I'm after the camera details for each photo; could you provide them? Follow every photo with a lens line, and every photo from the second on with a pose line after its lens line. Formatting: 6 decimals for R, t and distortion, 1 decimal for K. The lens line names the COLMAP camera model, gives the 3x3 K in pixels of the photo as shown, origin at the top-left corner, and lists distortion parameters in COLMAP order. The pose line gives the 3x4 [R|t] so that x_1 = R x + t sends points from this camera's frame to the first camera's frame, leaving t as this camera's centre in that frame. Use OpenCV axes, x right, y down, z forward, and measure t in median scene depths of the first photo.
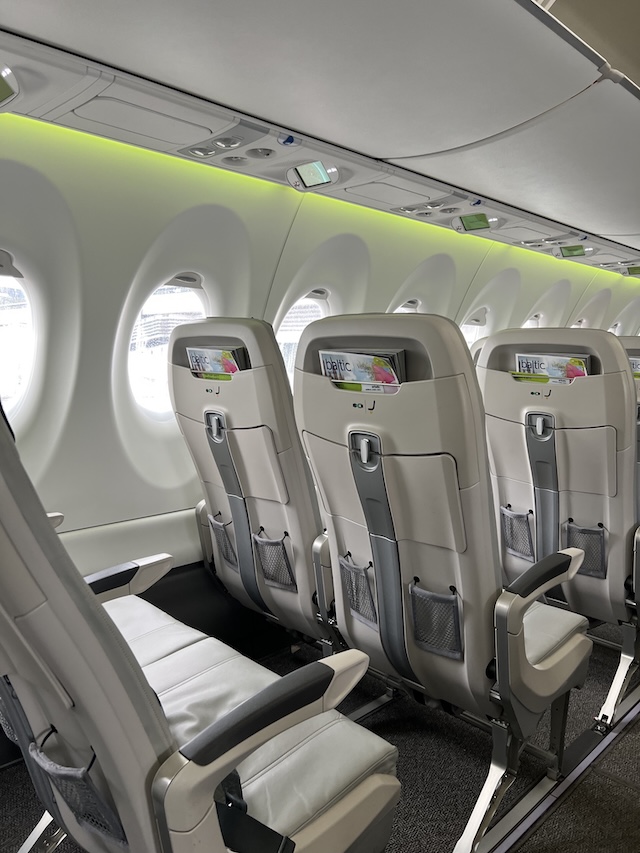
lens RADIAL K [[636.9, 0, 320.0], [0, 636.9, 426.5], [0, 0, 1]] dist [0.009245, -0.001381]
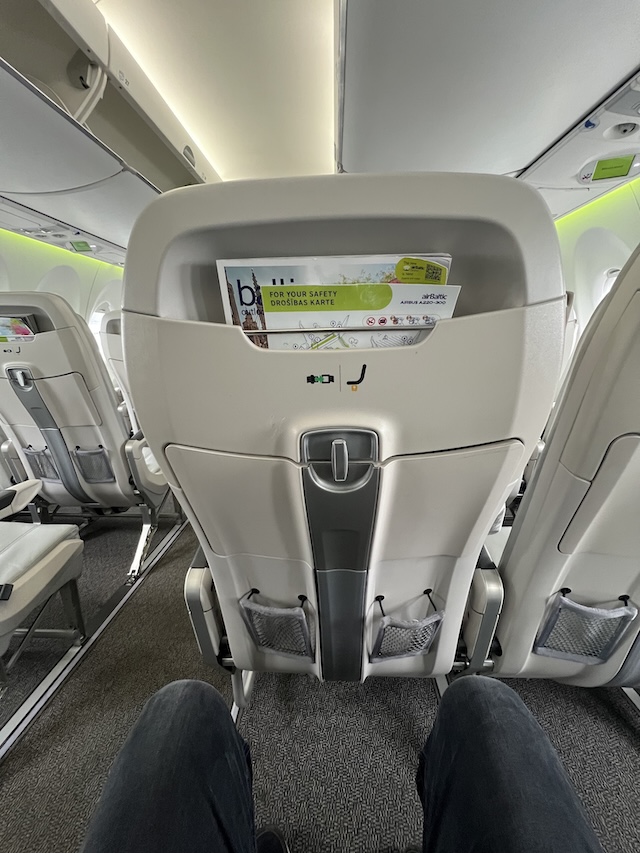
lens RADIAL K [[335.9, 0, 320.0], [0, 335.9, 426.5], [0, 0, 1]] dist [-0.010397, 0.000020]
pose [[0.731255, -0.204667, 0.650674, 0.049581], [0.111815, 0.976986, 0.181645, 0.087509], [-0.672877, -0.060073, 0.737311, -0.167074]]
